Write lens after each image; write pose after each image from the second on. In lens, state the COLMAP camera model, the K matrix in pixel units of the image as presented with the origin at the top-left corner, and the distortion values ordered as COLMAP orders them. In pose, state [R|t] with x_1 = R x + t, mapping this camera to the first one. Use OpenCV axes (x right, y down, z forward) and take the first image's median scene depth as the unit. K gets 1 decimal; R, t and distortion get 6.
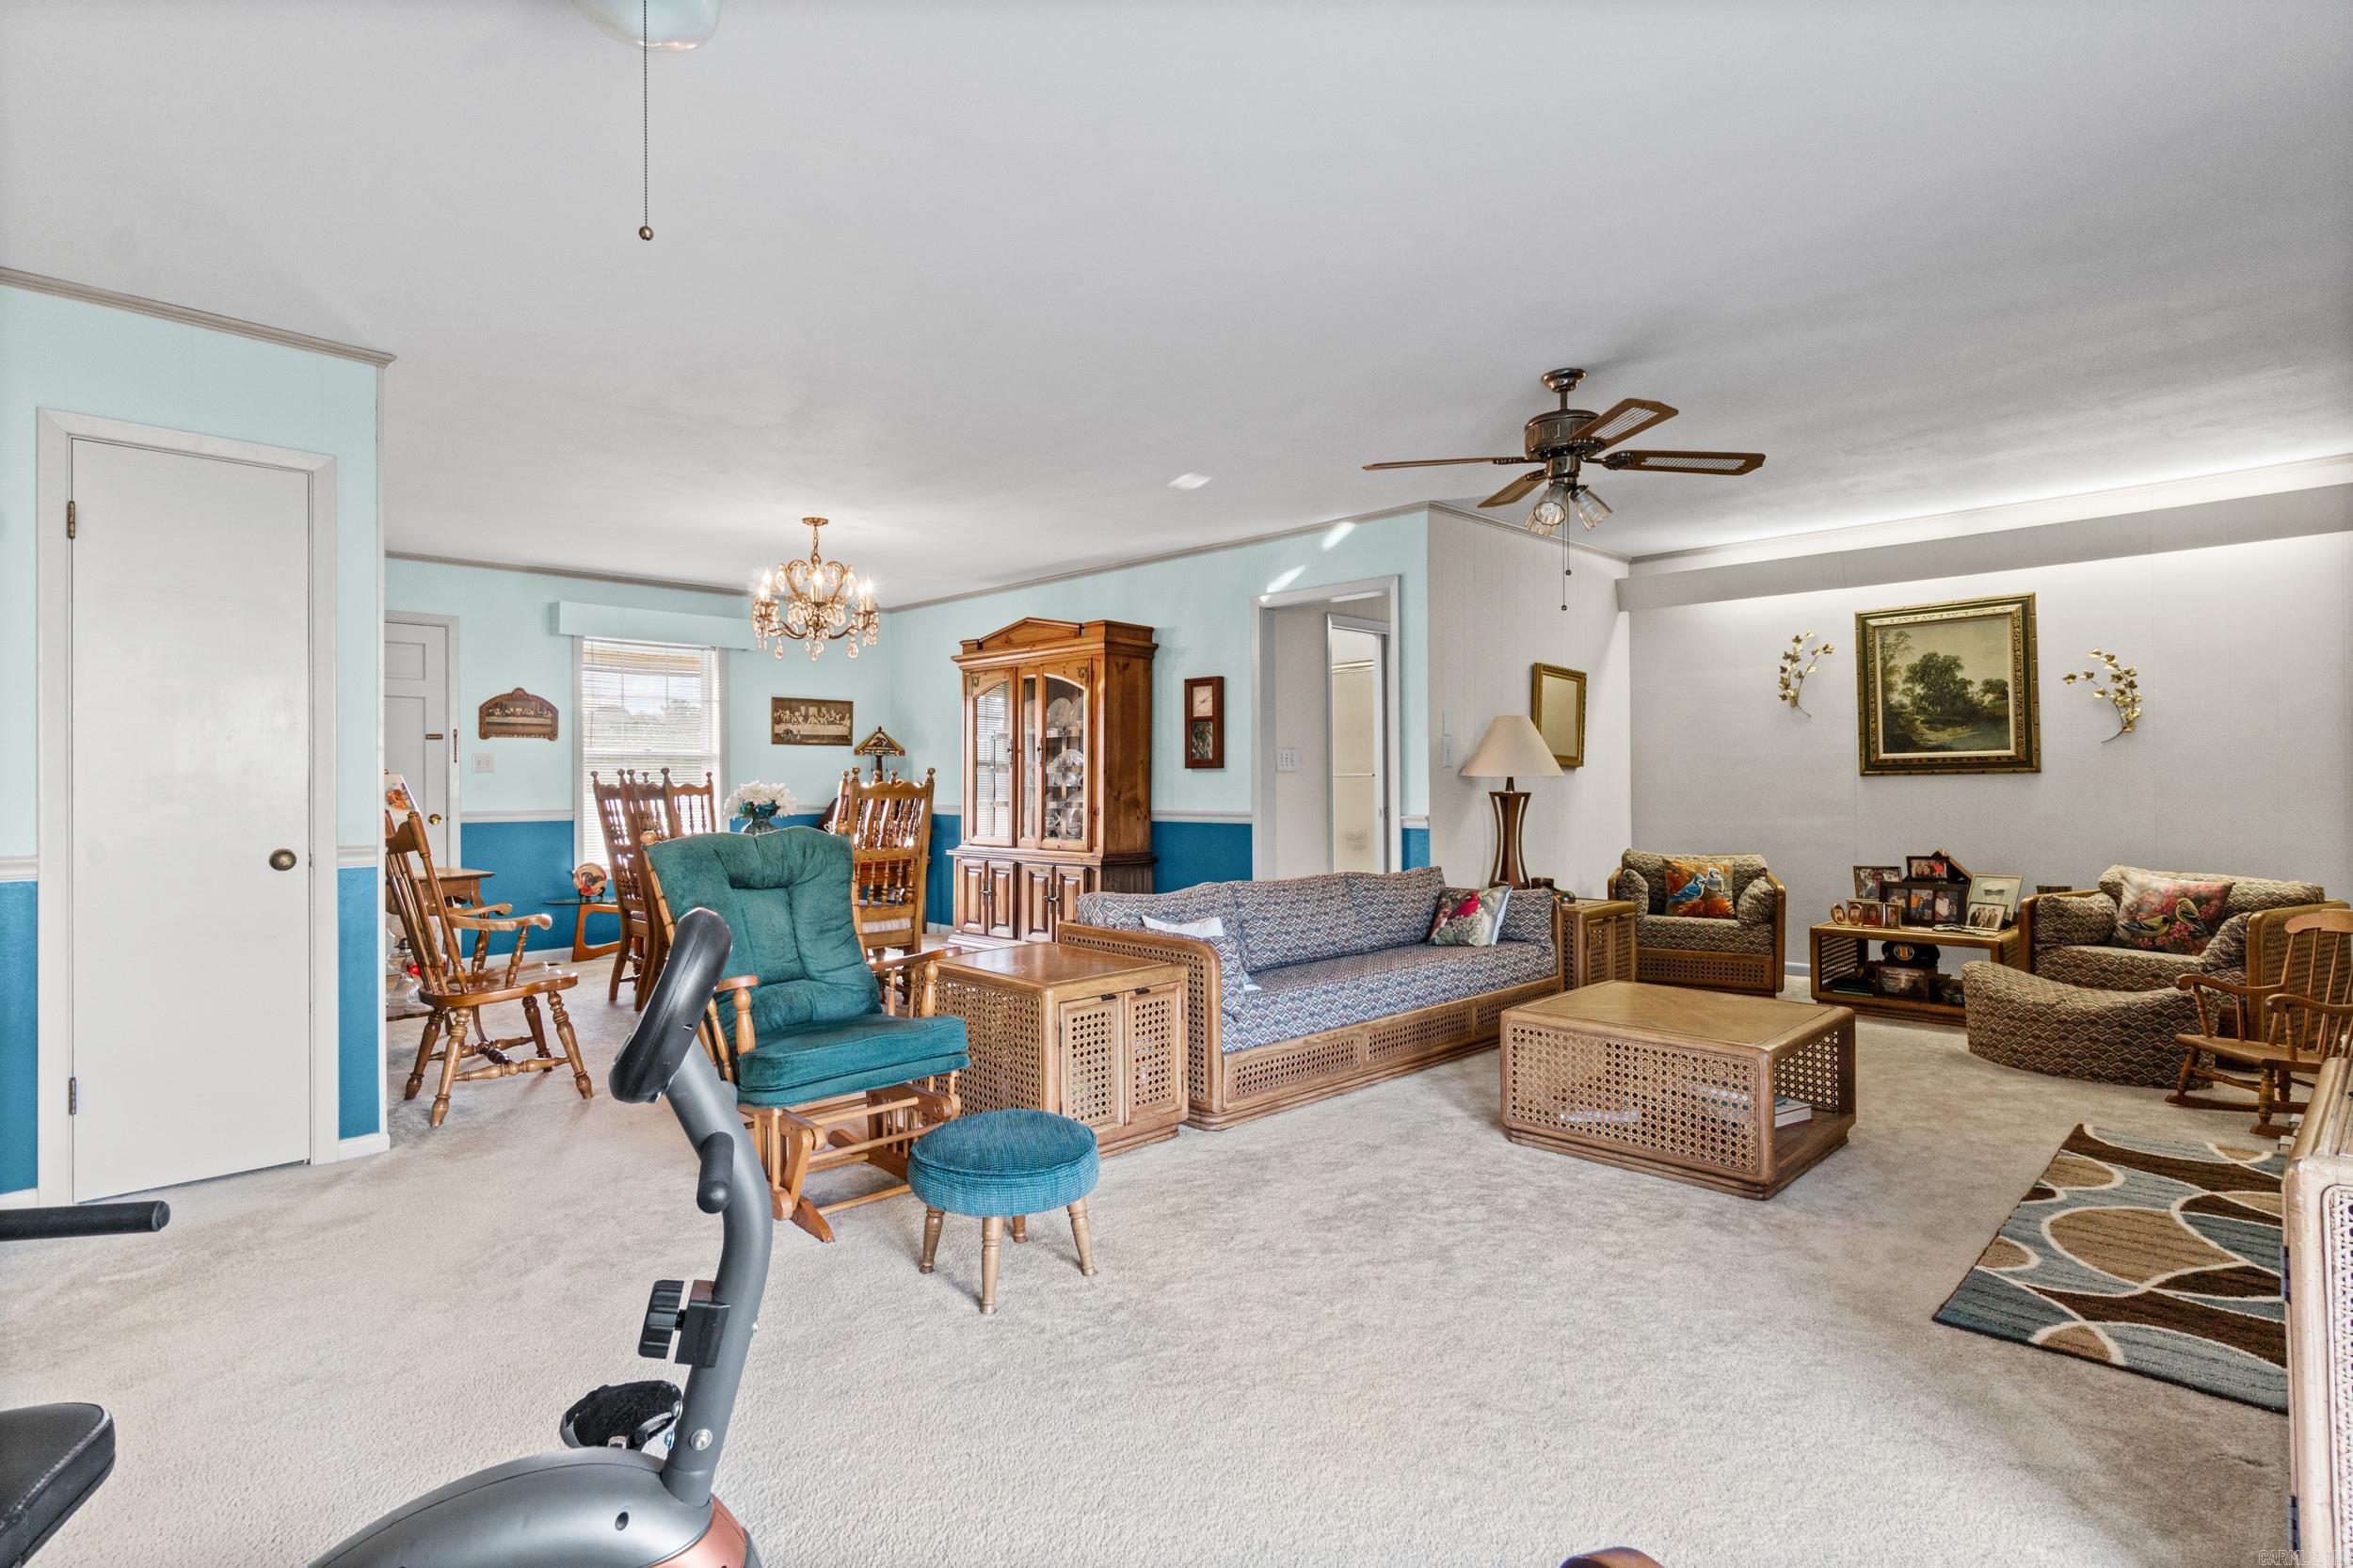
lens RADIAL K [[1148.9, 0, 1118.7], [0, 1148.9, 768.9], [0, 0, 1]] dist [0.017679, 0.000993]
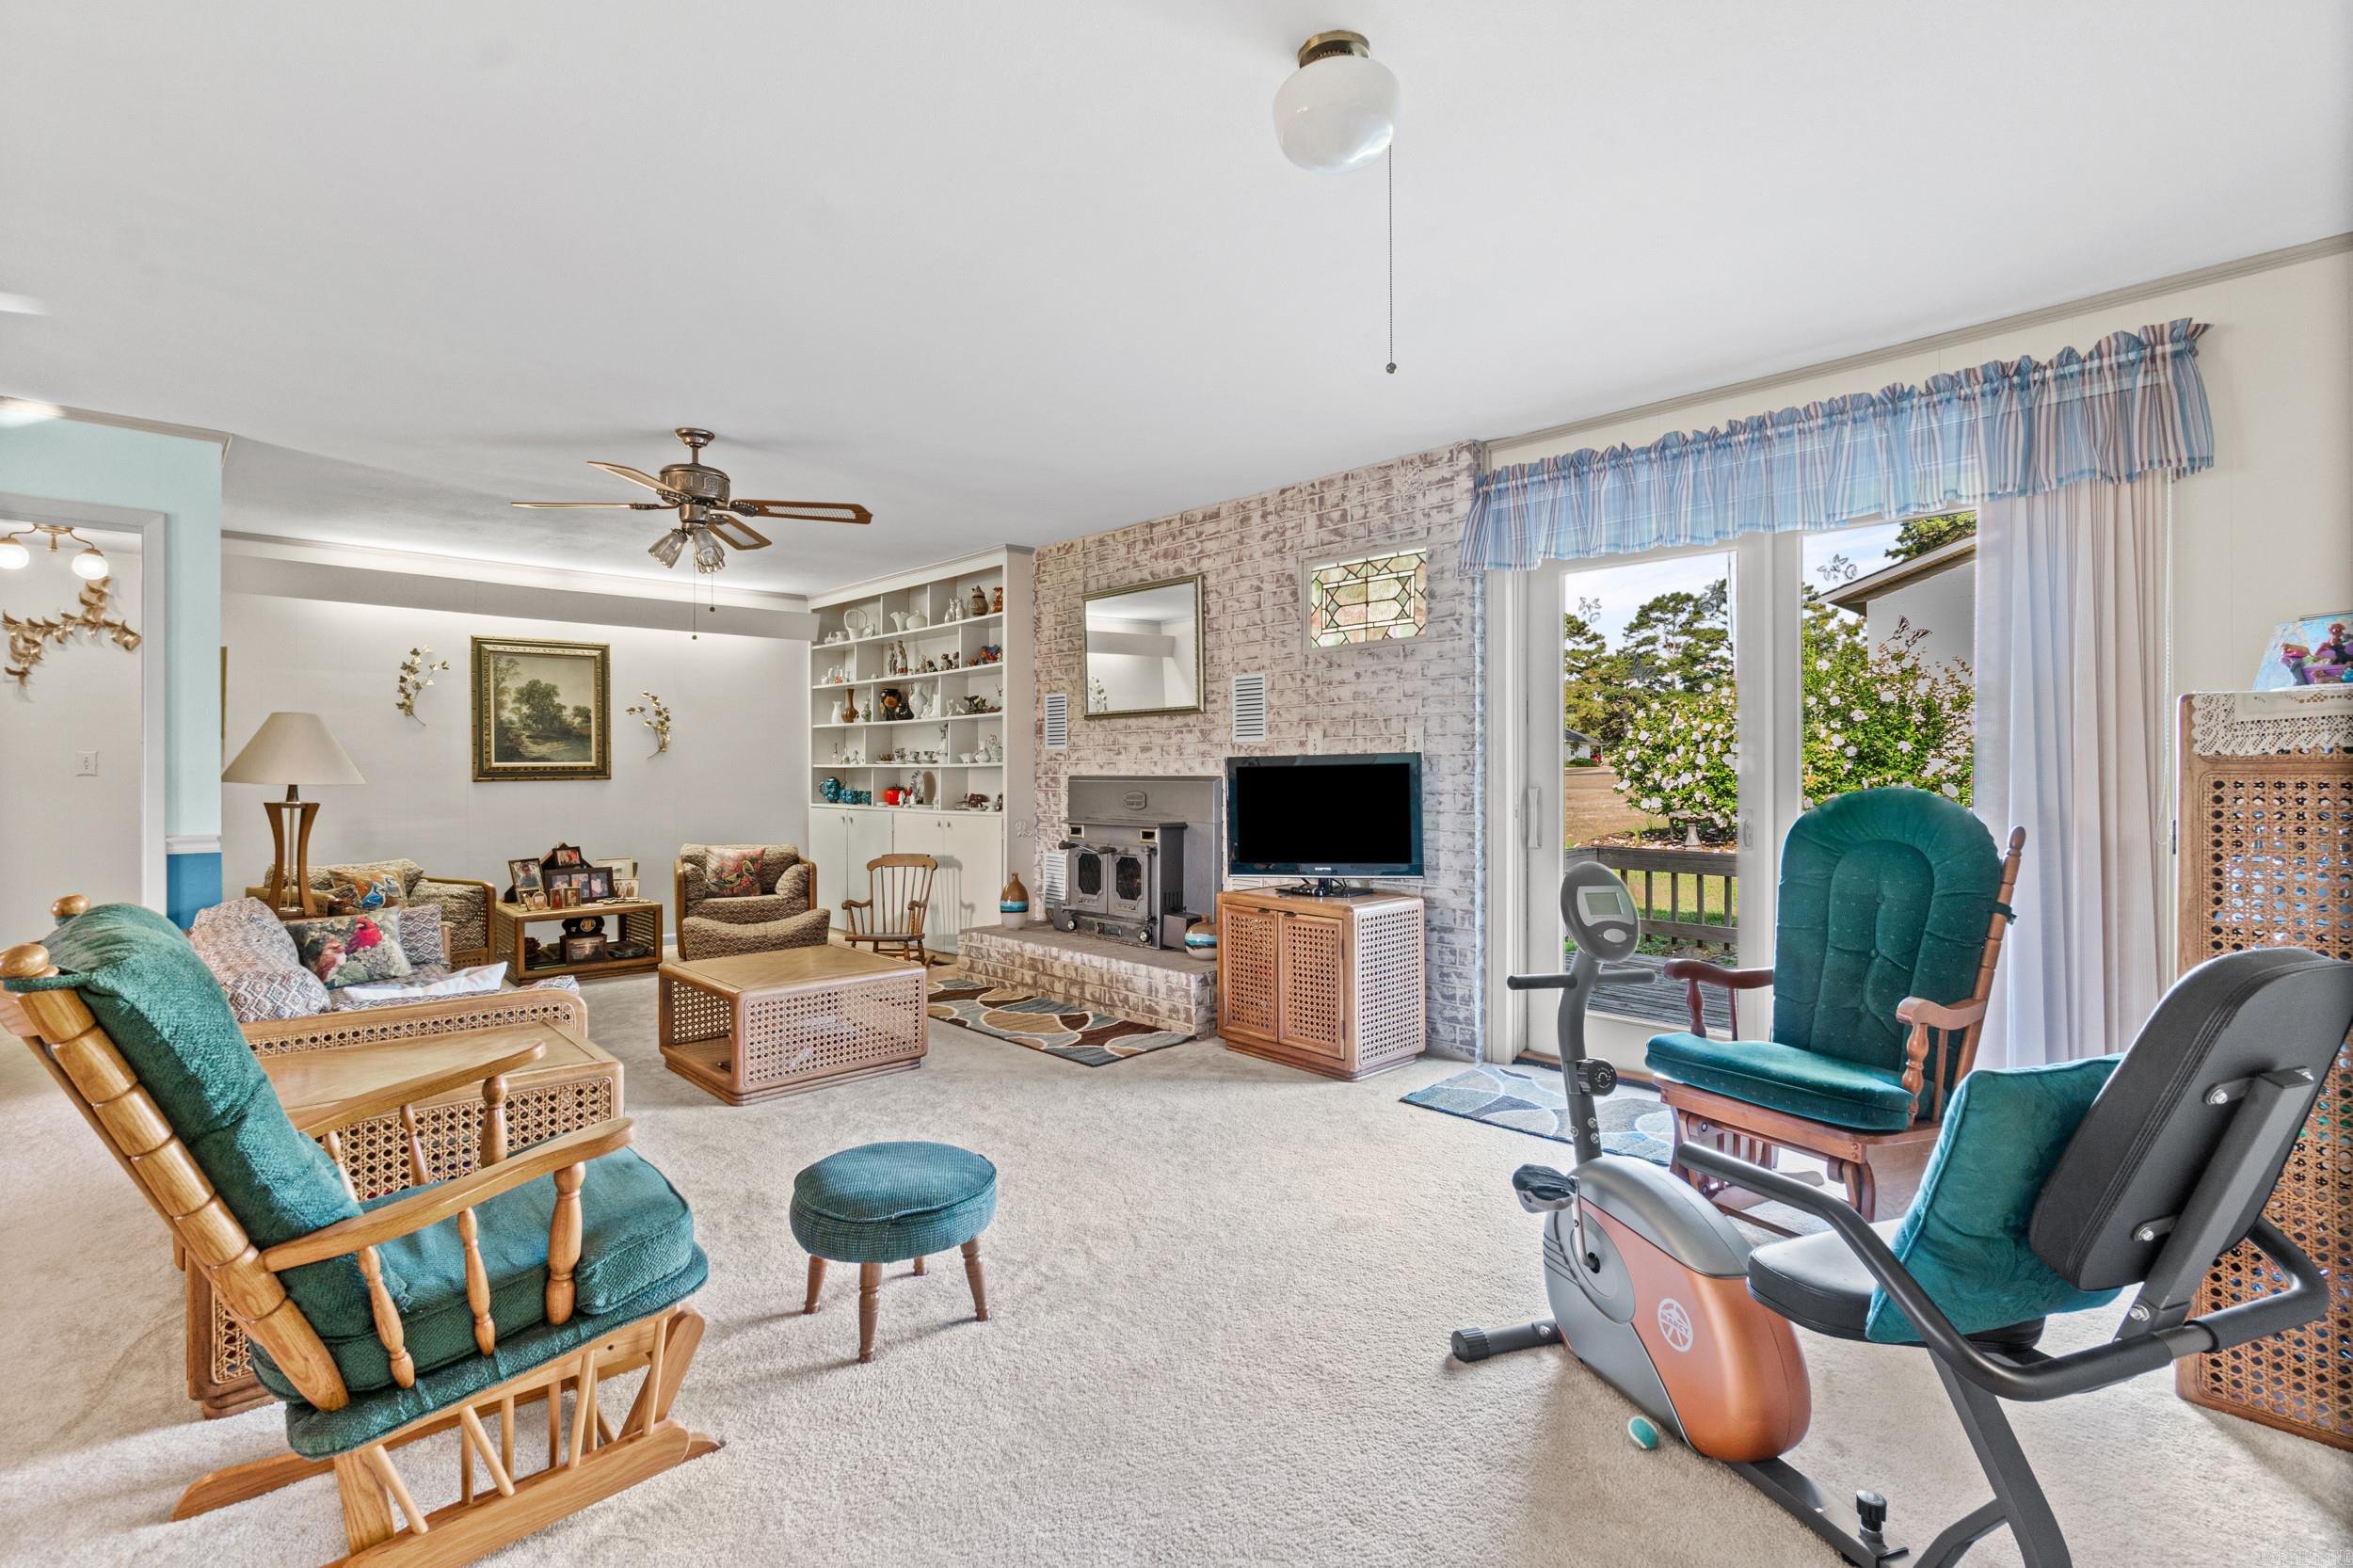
lens RADIAL K [[1093.1, 0, 1171.4], [0, 1093.1, 774.7], [0, 0, 1]] dist [0.000195, -0.000059]
pose [[0.006093, 0.003636, 0.999975, -0.446641], [-0.009059, 0.999953, -0.003581, -0.003551], [-0.999940, -0.009037, 0.006126, 0.341938]]
